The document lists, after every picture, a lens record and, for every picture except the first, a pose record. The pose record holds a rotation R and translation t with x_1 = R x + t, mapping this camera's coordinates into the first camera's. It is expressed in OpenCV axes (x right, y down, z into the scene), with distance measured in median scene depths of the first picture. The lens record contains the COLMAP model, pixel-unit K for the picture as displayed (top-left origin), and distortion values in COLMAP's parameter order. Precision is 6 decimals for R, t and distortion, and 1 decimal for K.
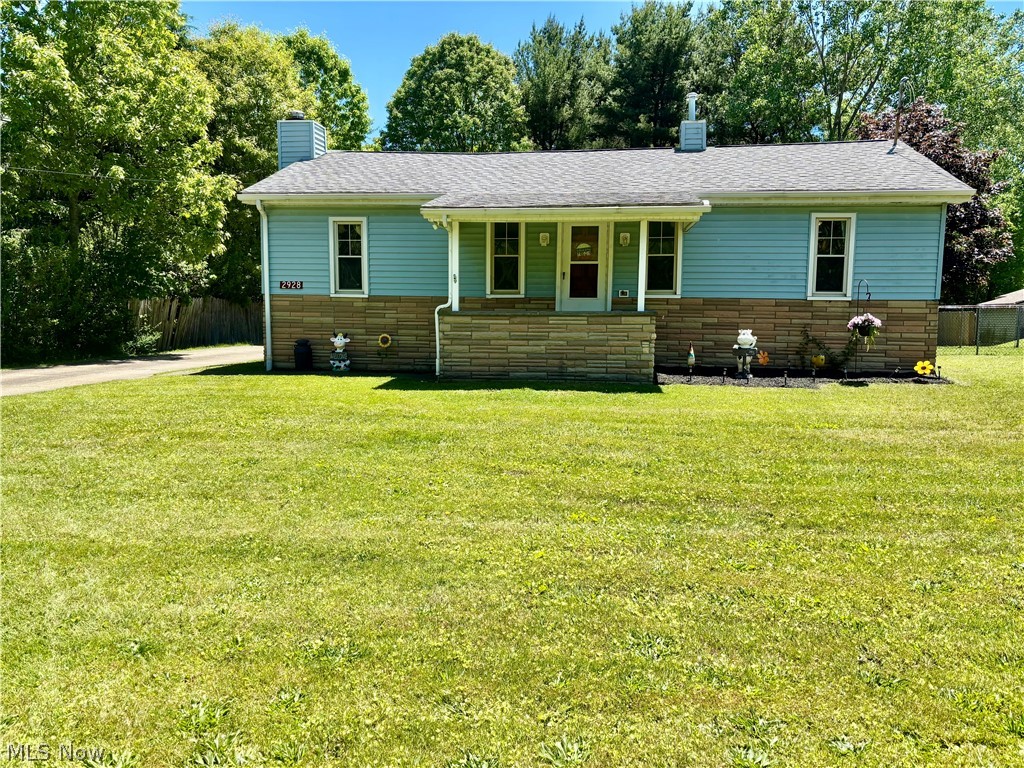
lens RADIAL K [[758.6, 0, 513.3], [0, 758.6, 381.8], [0, 0, 1]] dist [0.030707, -0.009921]
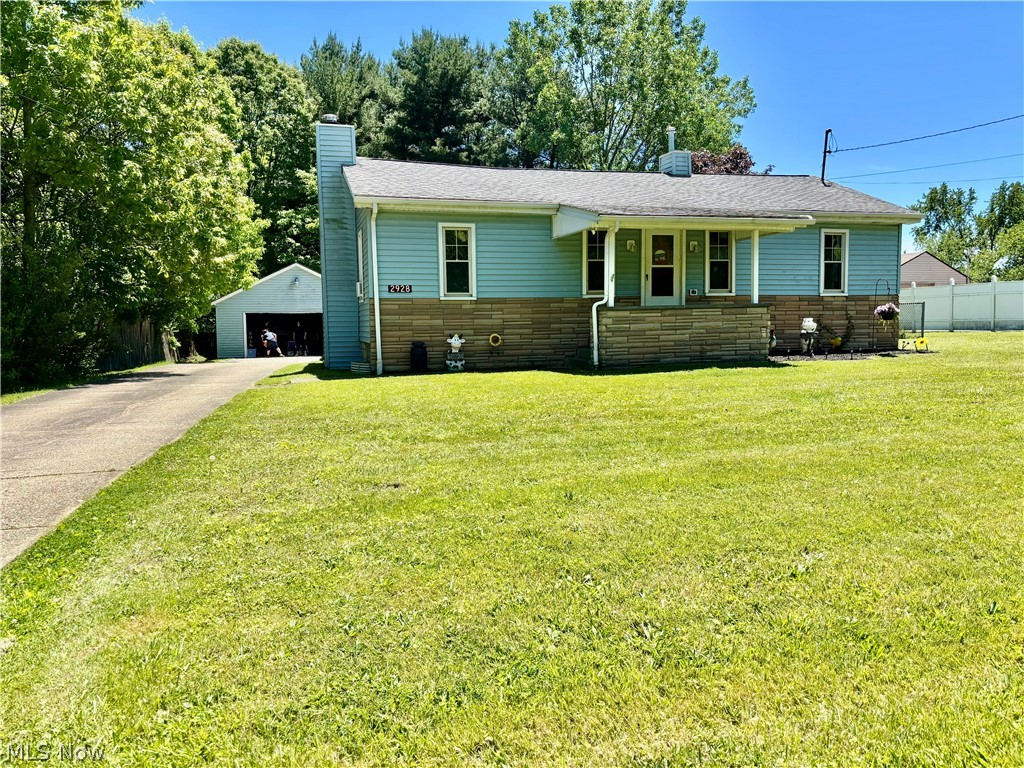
lens RADIAL K [[758.6, 0, 517.9], [0, 758.6, 385.1], [0, 0, 1]] dist [0.030707, -0.009921]
pose [[0.923982, -0.055652, 0.378365, -0.553019], [0.064539, 0.997856, -0.010837, 0.022724], [-0.376951, 0.034433, 0.925593, 0.008278]]
